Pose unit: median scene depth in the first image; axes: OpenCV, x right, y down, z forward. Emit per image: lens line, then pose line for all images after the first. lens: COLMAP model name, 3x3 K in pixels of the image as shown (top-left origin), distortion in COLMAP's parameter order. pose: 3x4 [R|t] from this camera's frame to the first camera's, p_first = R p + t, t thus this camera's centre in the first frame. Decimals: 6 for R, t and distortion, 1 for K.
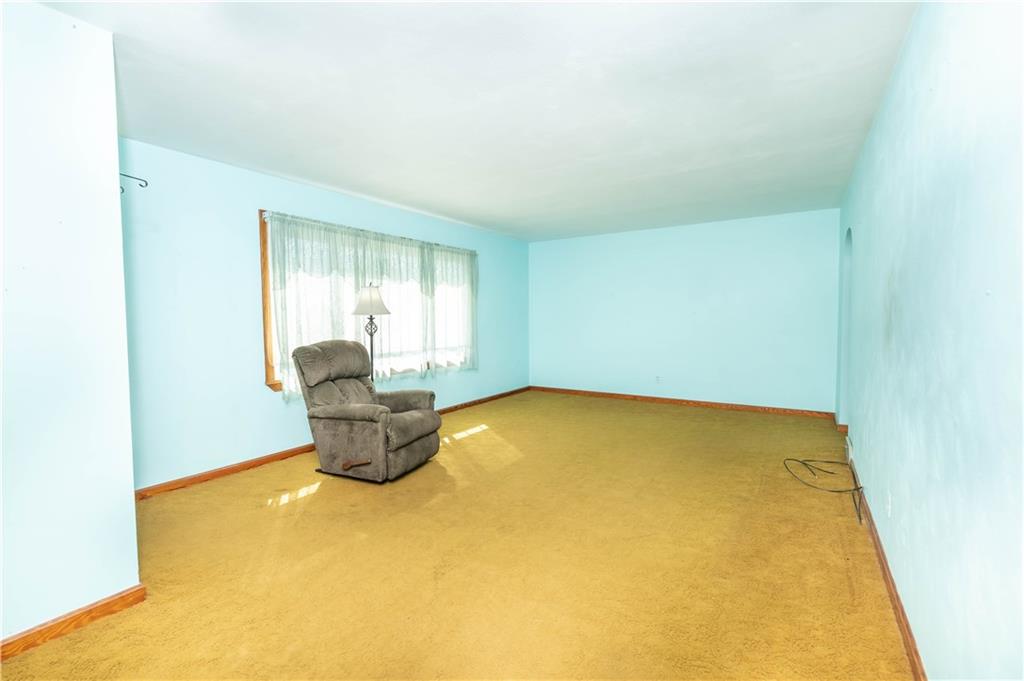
lens RADIAL K [[444.2, 0, 521.5], [0, 444.2, 345.7], [0, 0, 1]] dist [0.001780, -0.003562]
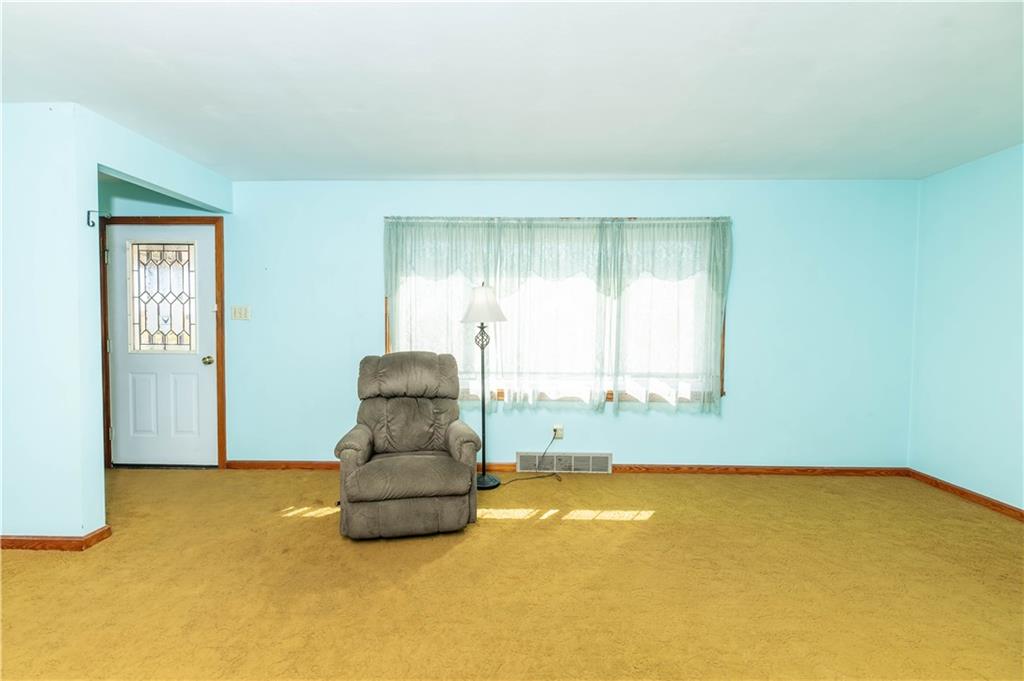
lens RADIAL K [[444.2, 0, 512.0], [0, 444.2, 341.2], [0, 0, 1]] dist [0.001780, -0.003562]
pose [[0.513407, 0.044757, -0.856977, 0.367463], [-0.066109, 0.997734, 0.012503, -0.048642], [0.855595, 0.050235, 0.515202, 0.622479]]
